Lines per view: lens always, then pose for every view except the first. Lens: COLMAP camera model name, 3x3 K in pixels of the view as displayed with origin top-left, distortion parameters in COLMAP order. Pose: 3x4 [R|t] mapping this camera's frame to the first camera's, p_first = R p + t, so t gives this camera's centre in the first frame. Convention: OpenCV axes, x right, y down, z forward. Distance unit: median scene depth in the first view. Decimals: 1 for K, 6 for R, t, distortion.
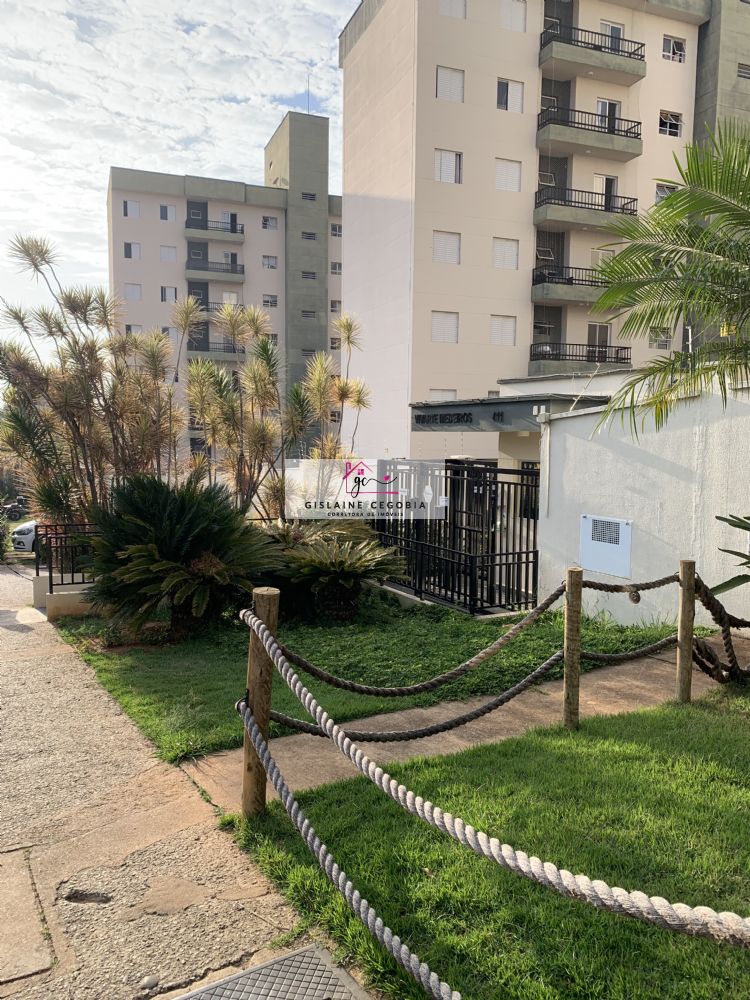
lens RADIAL K [[766.9, 0, 364.6], [0, 766.9, 501.1], [0, 0, 1]] dist [0.008794, -0.011106]
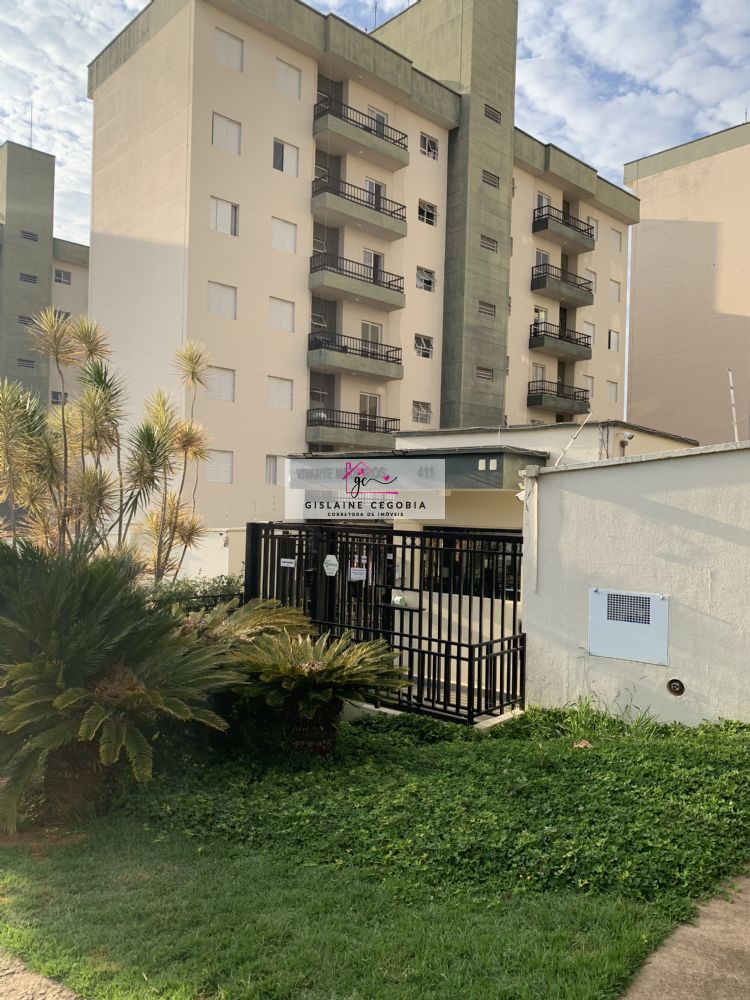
lens RADIAL K [[770.8, 0, 374.6], [0, 770.8, 496.6], [0, 0, 1]] dist [0.012516, -0.000140]
pose [[0.925481, 0.020182, 0.378257, -0.068667], [0.017373, 0.995267, -0.095608, -0.001518], [-0.378397, 0.095055, 0.920750, 0.089074]]
